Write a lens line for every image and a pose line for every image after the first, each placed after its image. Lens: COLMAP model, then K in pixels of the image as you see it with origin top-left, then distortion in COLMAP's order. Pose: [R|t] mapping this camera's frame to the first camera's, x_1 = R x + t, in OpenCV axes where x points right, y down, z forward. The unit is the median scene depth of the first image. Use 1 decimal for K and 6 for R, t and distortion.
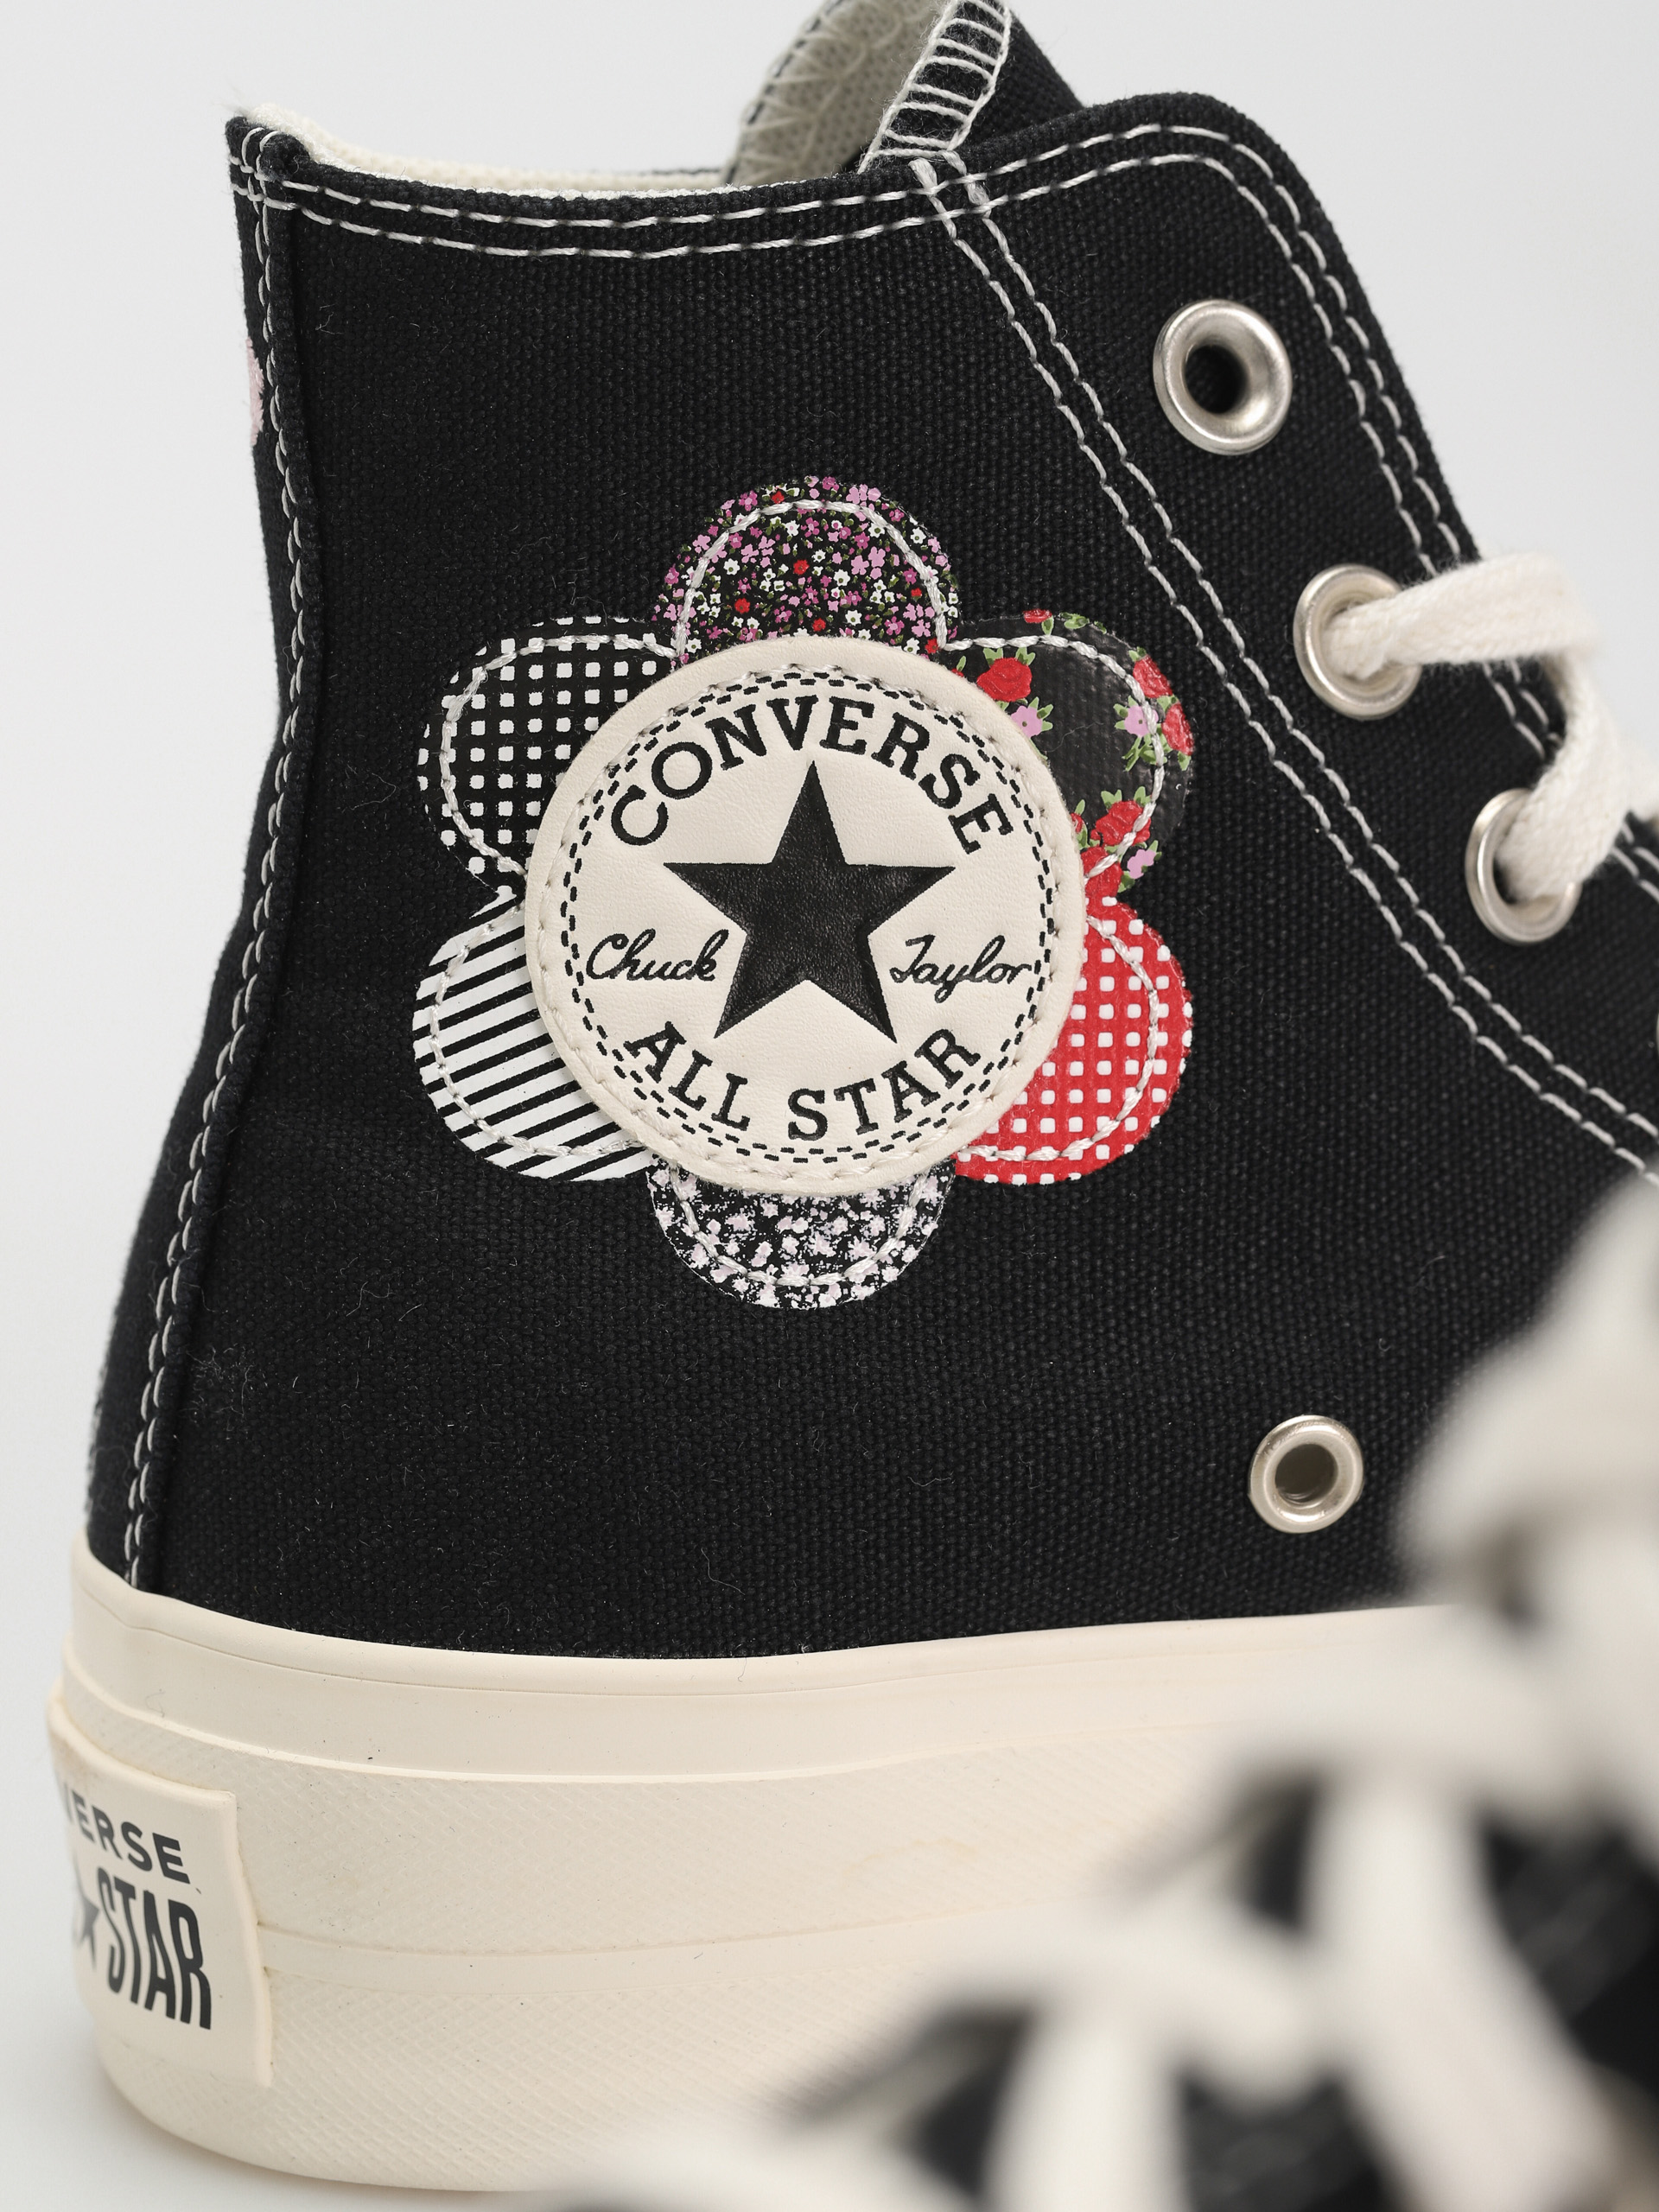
lens RADIAL K [[8212.4, 0, 829.5], [0, 8212.4, 1106.0], [0, 0, 1]] dist [-0.109127, 2.299505]
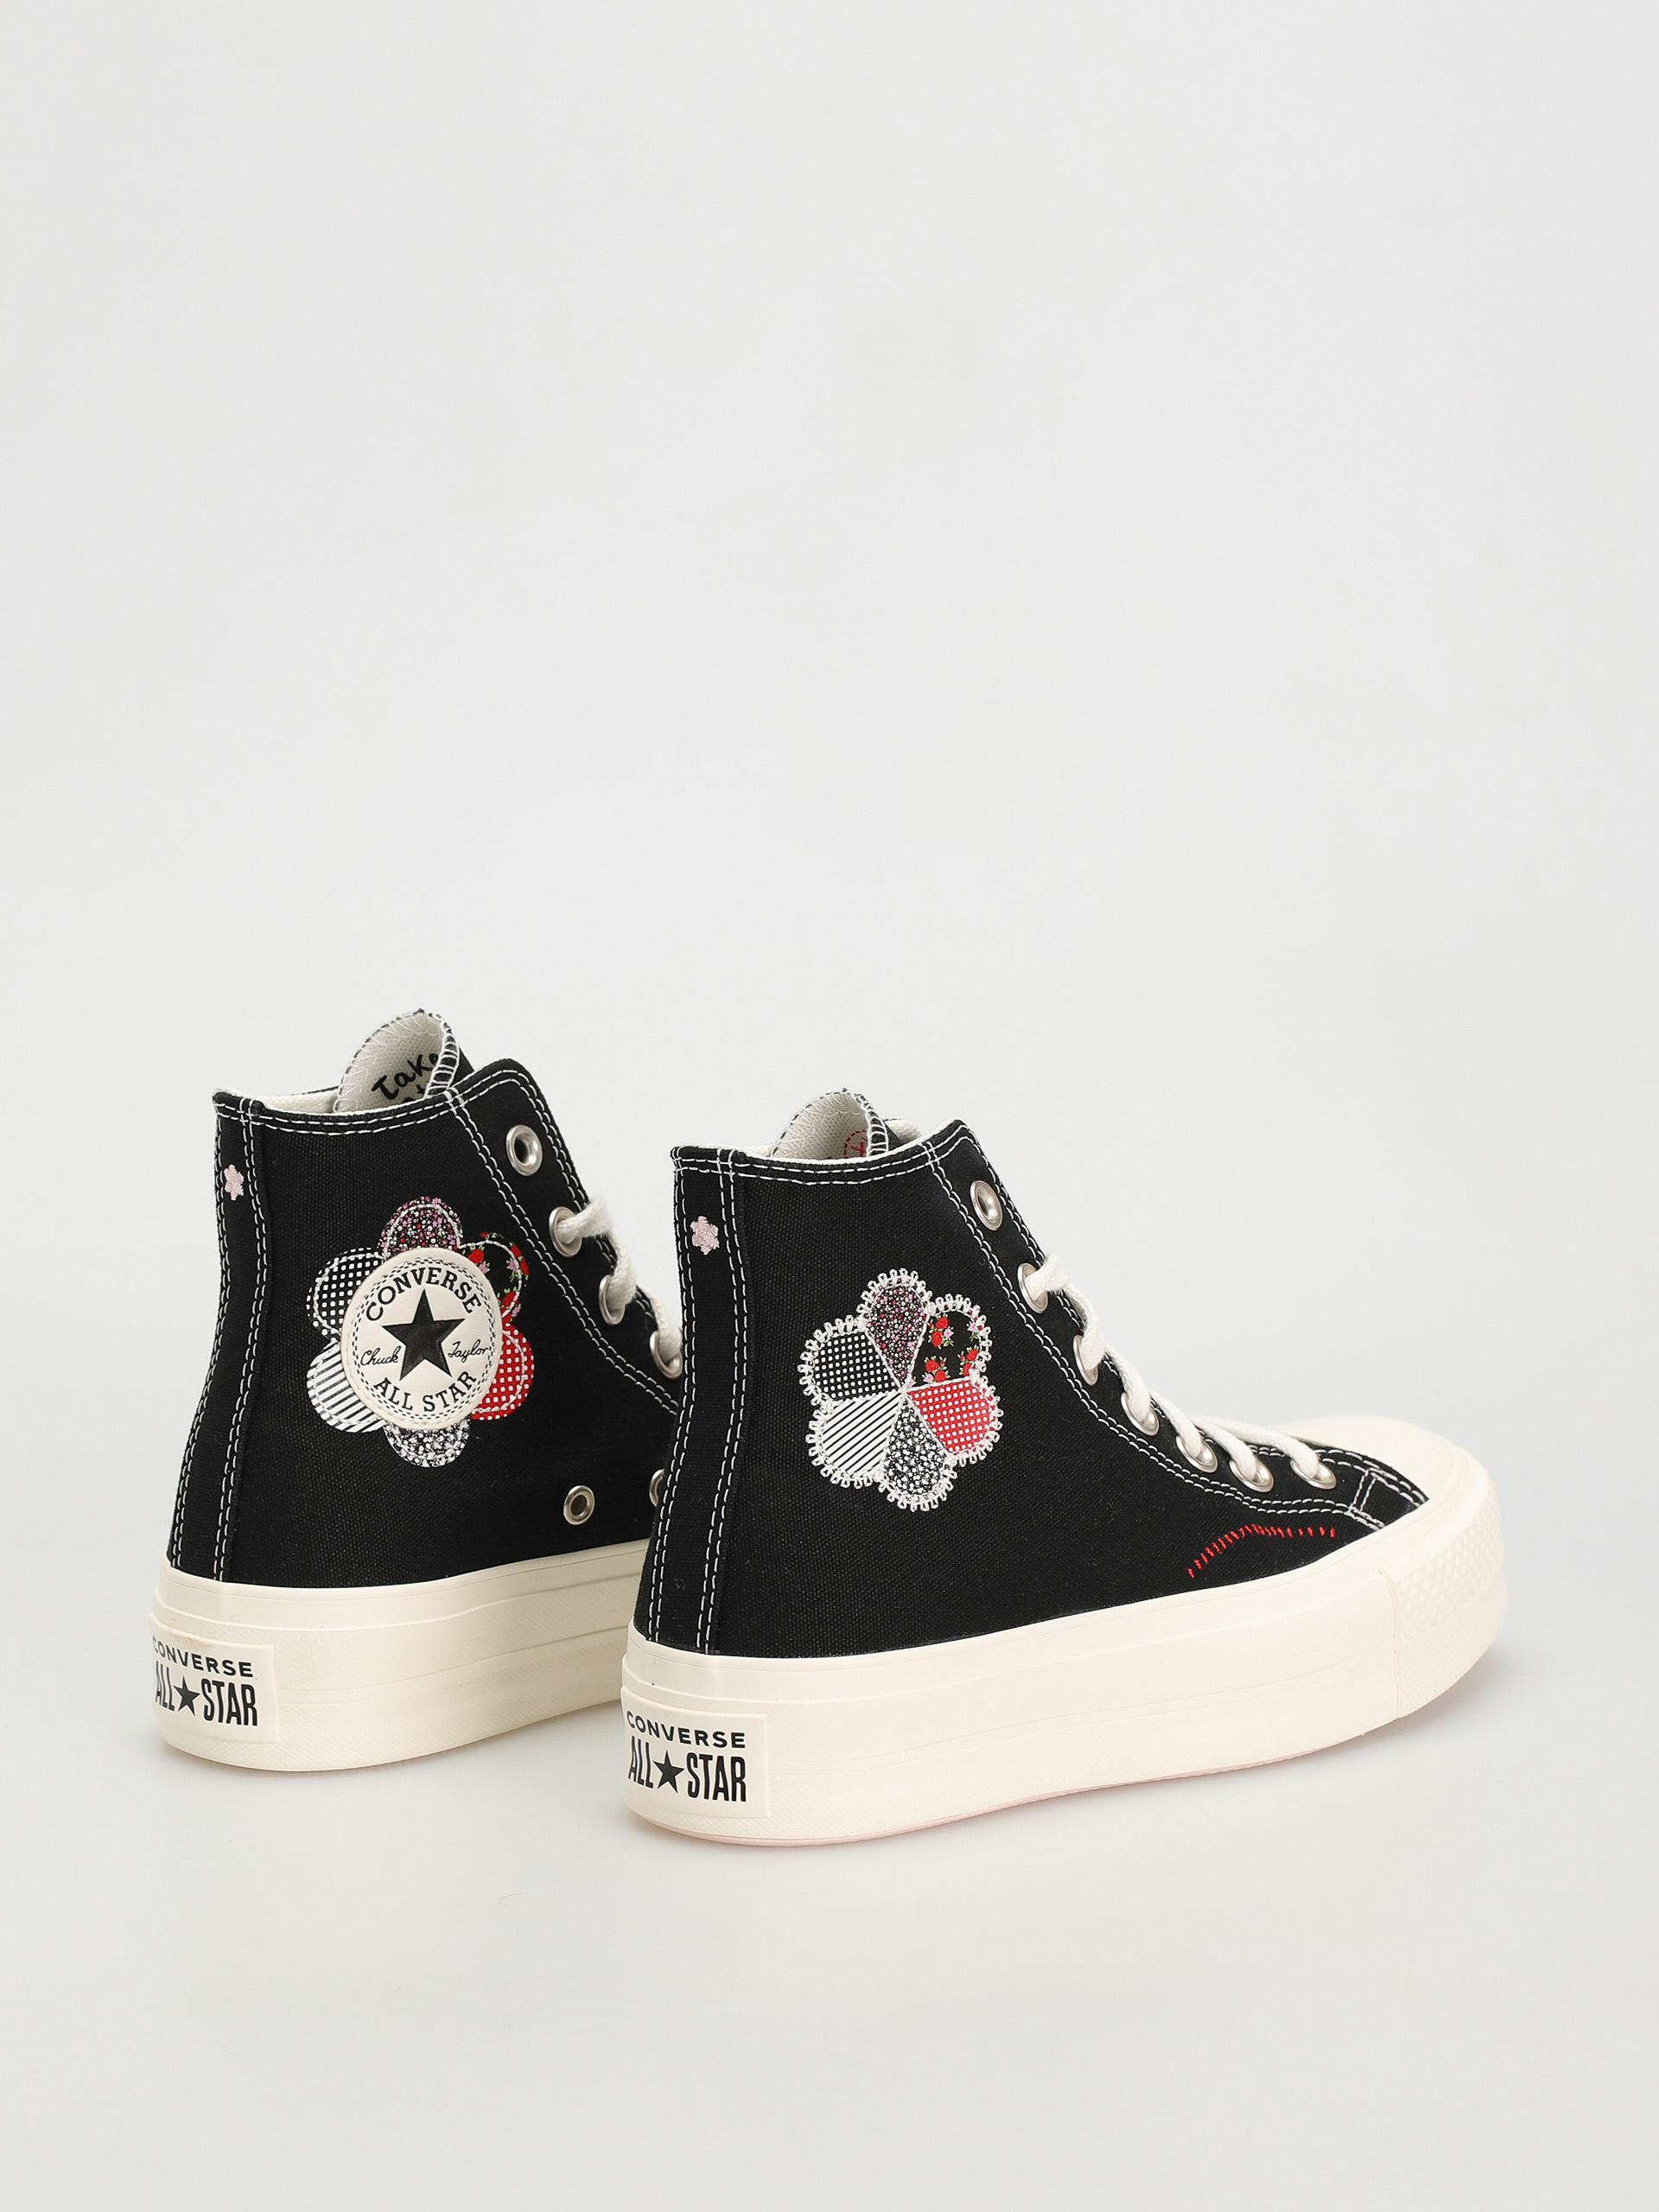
lens RADIAL K [[8212.4, 0, 829.5], [0, 8212.4, 1106.0], [0, 0, 1]] dist [-0.109127, 2.299505]
pose [[0.901854, -0.079365, 0.424689, -1.160173], [0.086314, 0.996264, 0.002888, -0.105445], [-0.423331, 0.034051, 0.905335, -1.839998]]
